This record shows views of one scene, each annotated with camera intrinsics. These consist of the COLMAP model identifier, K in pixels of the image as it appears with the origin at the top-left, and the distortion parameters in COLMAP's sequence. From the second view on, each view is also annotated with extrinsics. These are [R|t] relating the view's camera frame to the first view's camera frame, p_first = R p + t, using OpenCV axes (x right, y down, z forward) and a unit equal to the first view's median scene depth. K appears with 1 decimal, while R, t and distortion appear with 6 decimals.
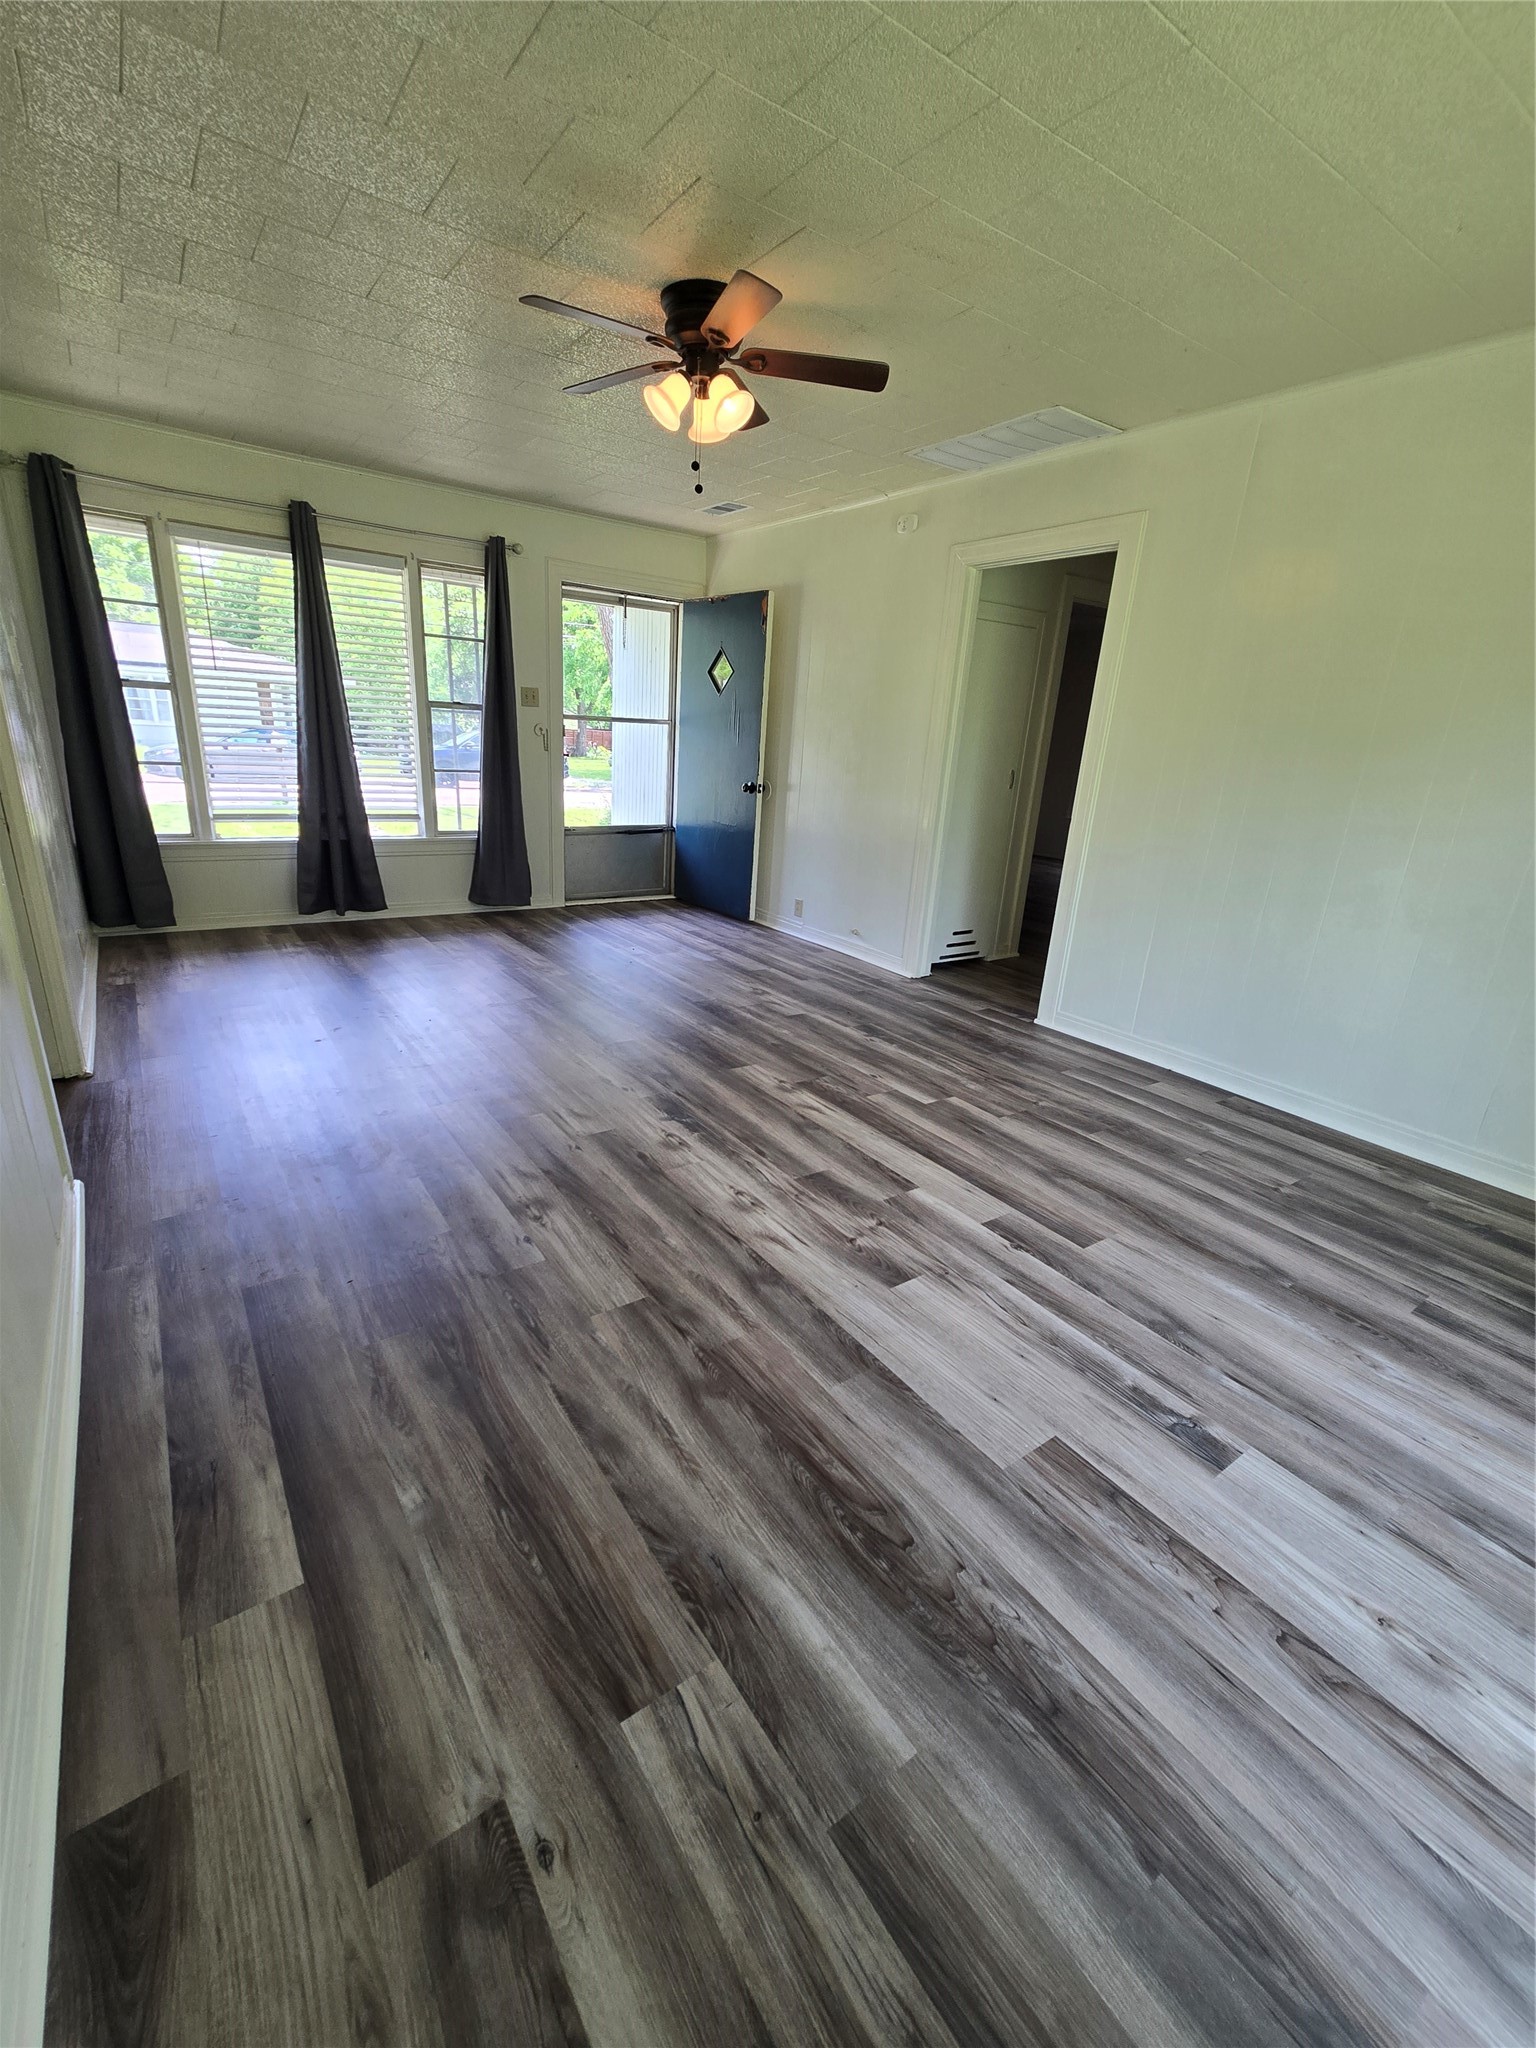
lens RADIAL K [[860.8, 0, 757.3], [0, 860.8, 1022.5], [0, 0, 1]] dist [-0.001284, 0.001936]
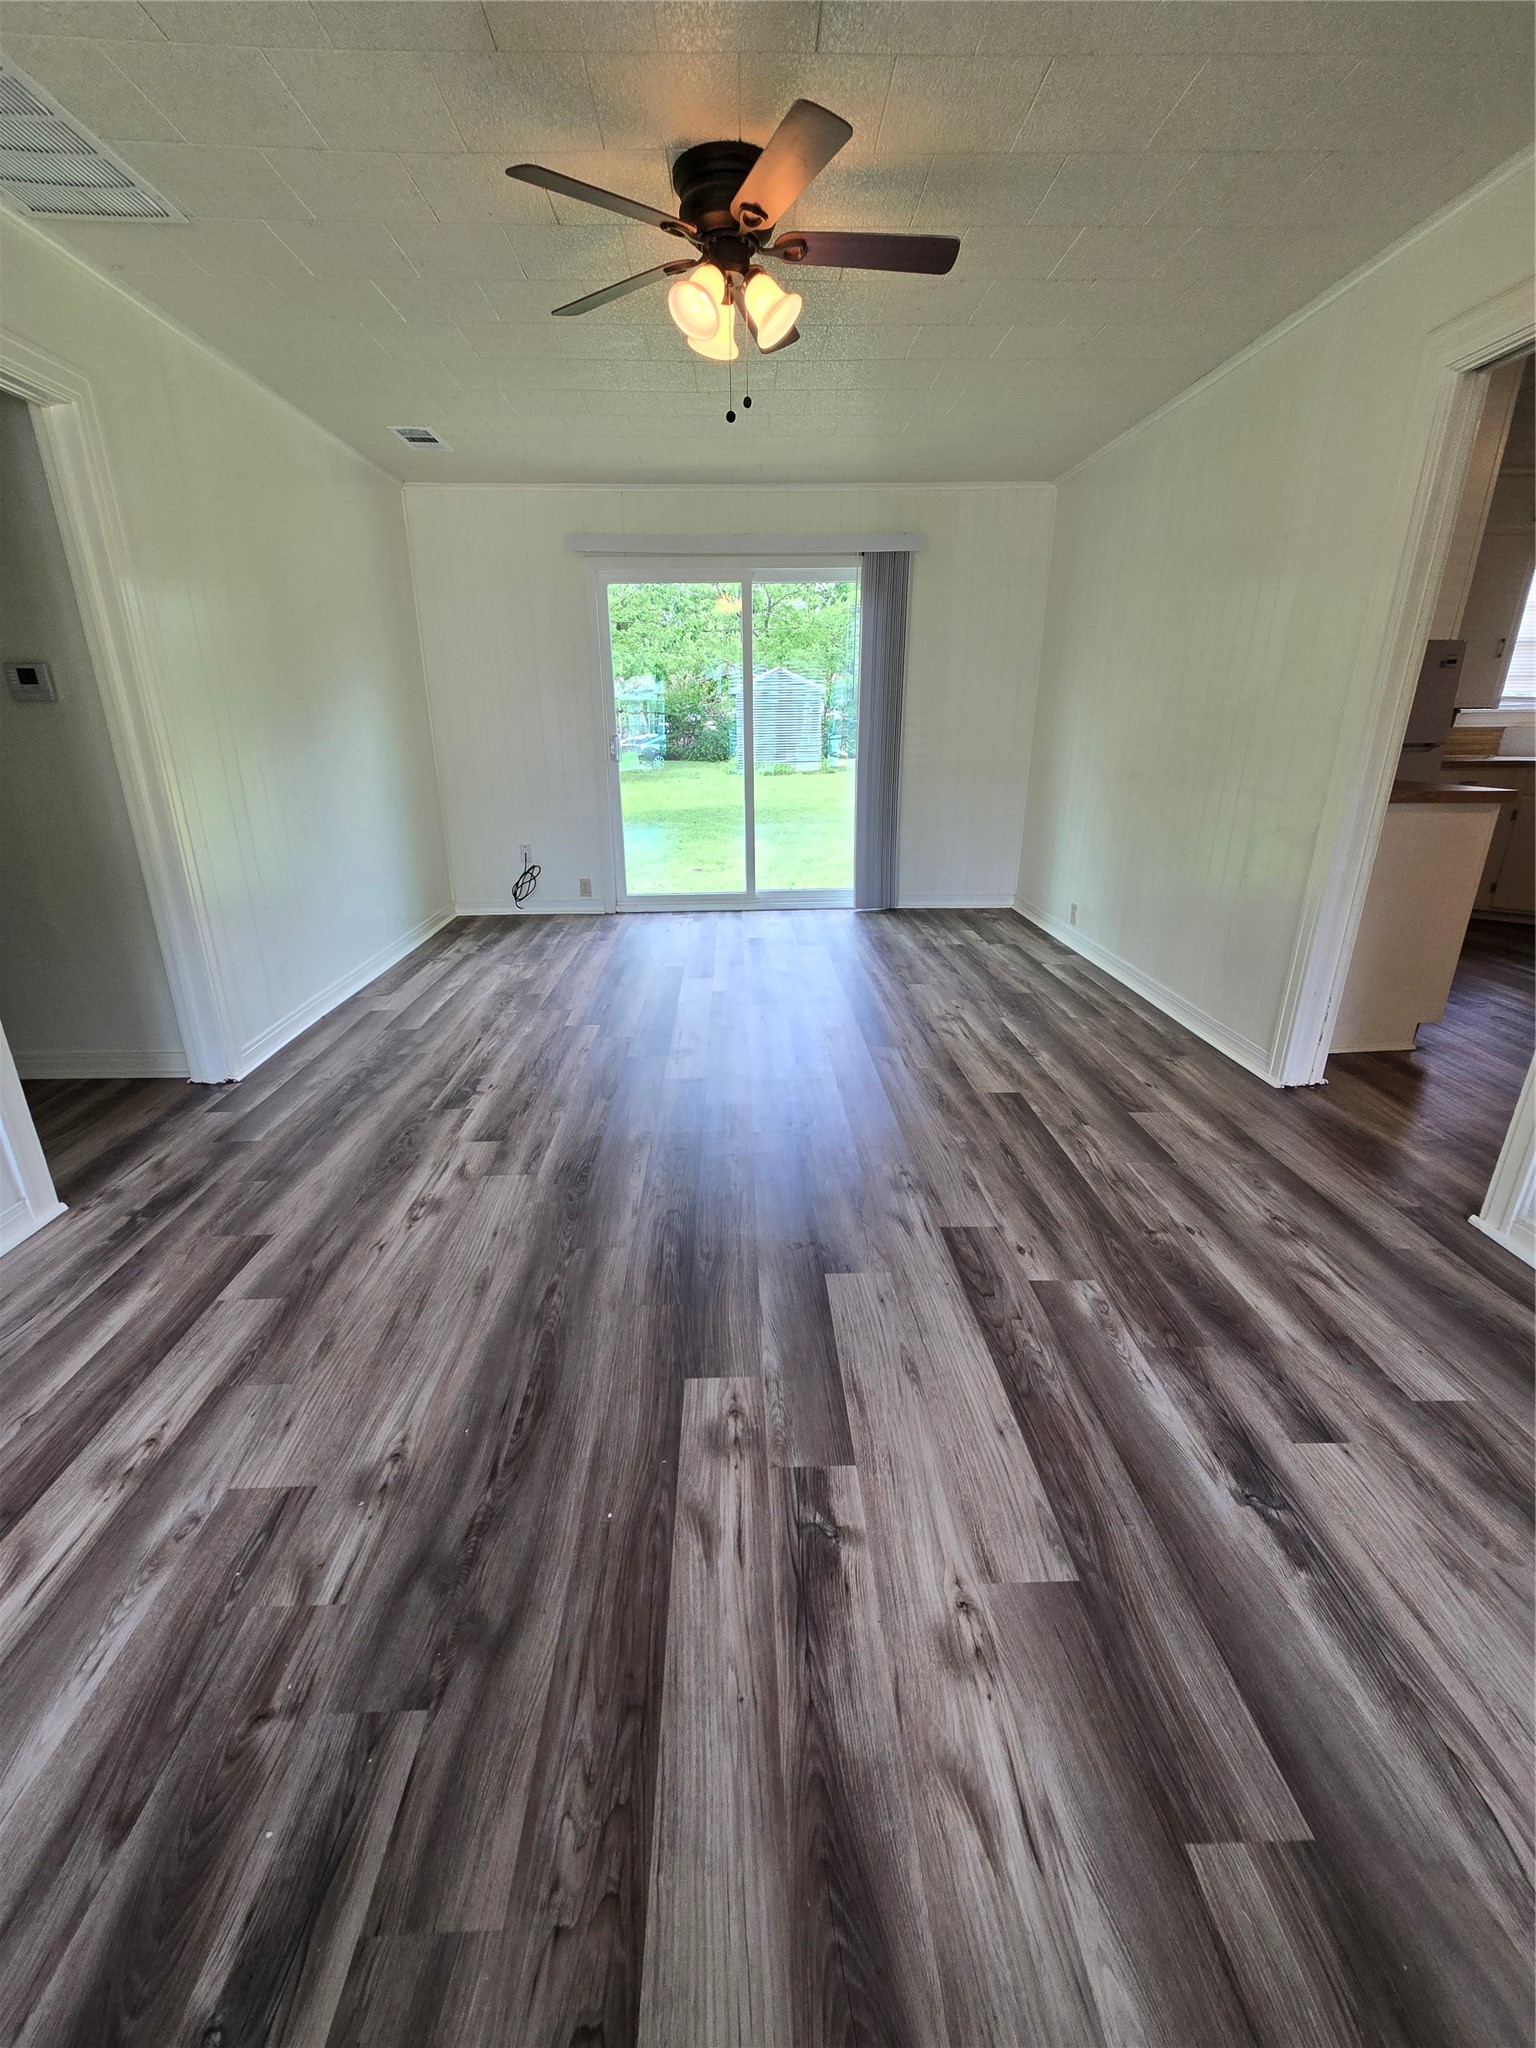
lens RADIAL K [[860.8, 0, 757.9], [0, 860.8, 1016.5], [0, 0, 1]] dist [-0.001284, 0.001936]
pose [[-0.833084, -0.232061, 0.502114, -0.677515], [0.136979, 0.792919, 0.593731, -0.693294], [-0.535917, 0.563407, -0.628781, 1.940036]]
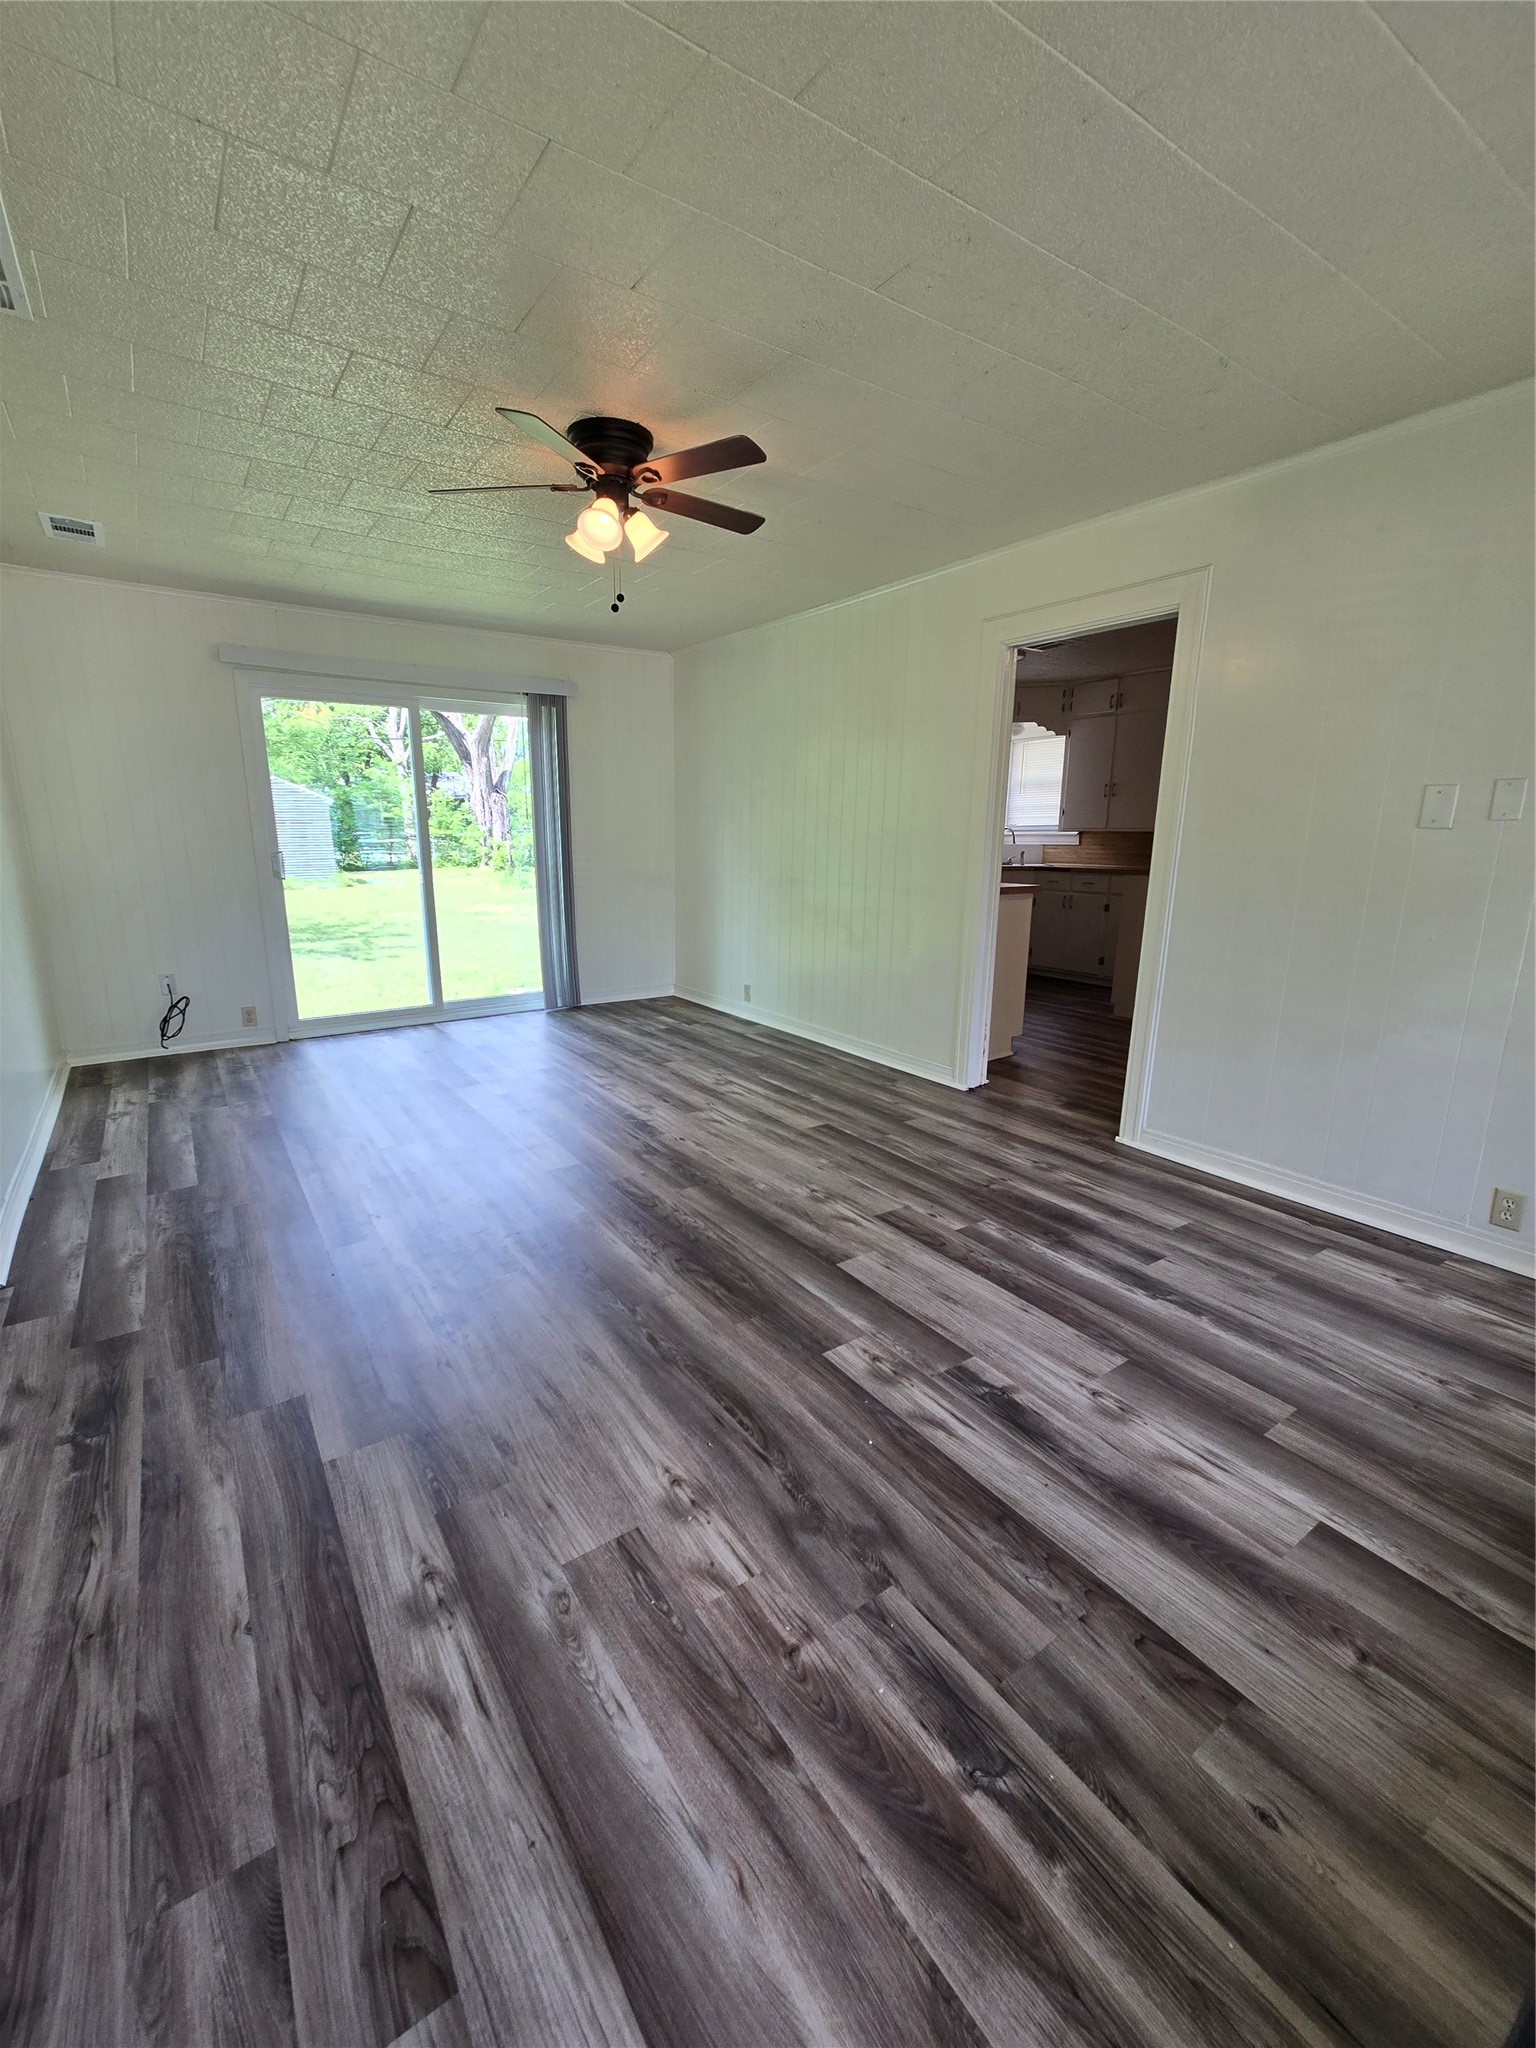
lens RADIAL K [[860.8, 0, 755.5], [0, 860.8, 1013.1], [0, 0, 1]] dist [-0.001284, 0.001936]
pose [[-0.997839, -0.065684, -0.001649, -0.282532], [-0.057192, 0.855920, 0.513936, -0.792578], [-0.032346, 0.512919, -0.857827, 2.253297]]
